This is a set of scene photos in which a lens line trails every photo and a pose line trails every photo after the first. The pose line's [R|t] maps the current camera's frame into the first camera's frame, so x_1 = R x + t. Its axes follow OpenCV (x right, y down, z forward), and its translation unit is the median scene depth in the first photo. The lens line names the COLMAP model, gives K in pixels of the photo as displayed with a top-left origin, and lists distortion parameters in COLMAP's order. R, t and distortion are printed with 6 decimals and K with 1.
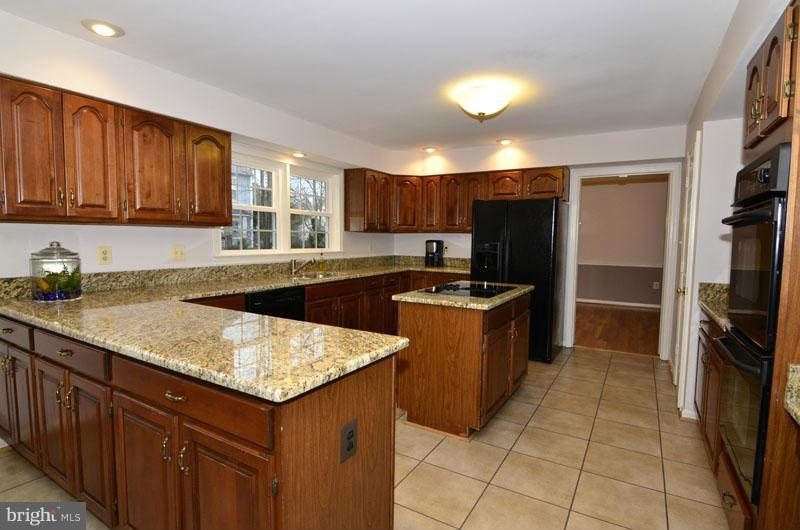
lens RADIAL K [[406.3, 0, 400.0], [0, 406.3, 265.0], [0, 0, 1]] dist [0.000471, -0.000167]
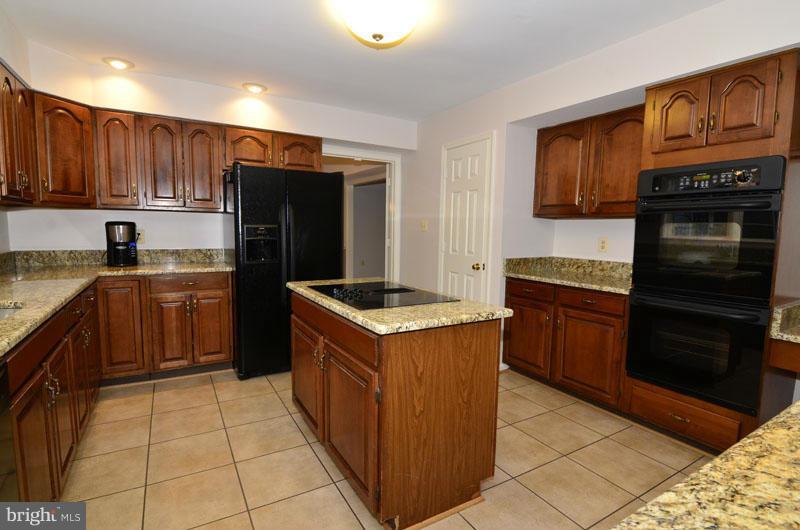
lens RADIAL K [[393.1, 0, 400.0], [0, 393.1, 265.0], [0, 0, 1]] dist [0.000279, -0.000240]
pose [[0.484288, -0.092623, 0.869992, -0.271435], [0.047994, 0.995696, 0.079290, -0.029300], [-0.873591, 0.003355, 0.486649, 0.435167]]
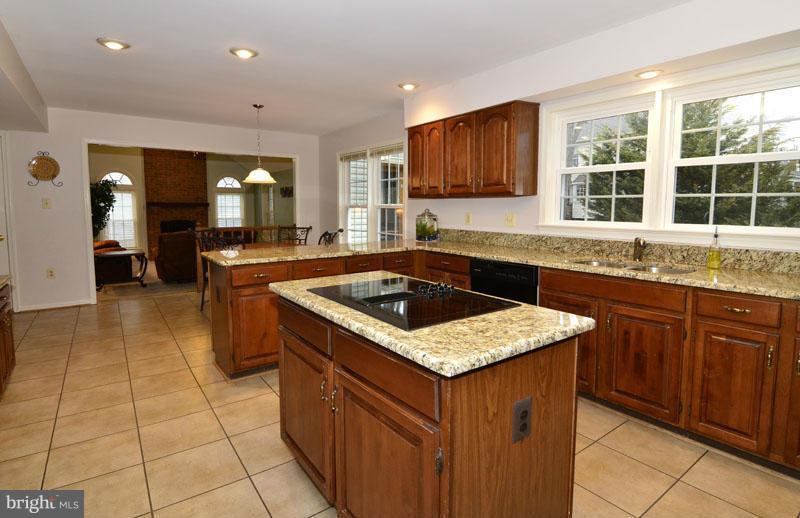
lens RADIAL K [[406.4, 0, 397.4], [0, 406.4, 241.6], [0, 0, 1]] dist [-0.002986, -0.000440]
pose [[-0.397520, 0.070131, -0.914910, 0.450173], [-0.062831, 0.992654, 0.103390, -0.047315], [0.915440, 0.098584, -0.390193, 0.817144]]
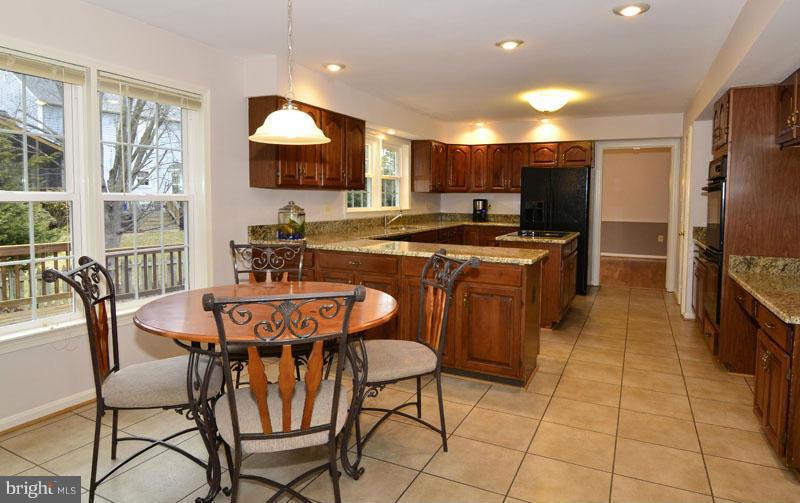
lens RADIAL K [[477.8, 0, 403.3], [0, 477.8, 218.4], [0, 0, 1]] dist [-0.003028, 0.000537]
pose [[0.996979, -0.006302, 0.077416, -0.292881], [0.007897, 0.999762, -0.020323, 0.023979], [-0.077269, 0.020873, 0.996792, -0.423368]]
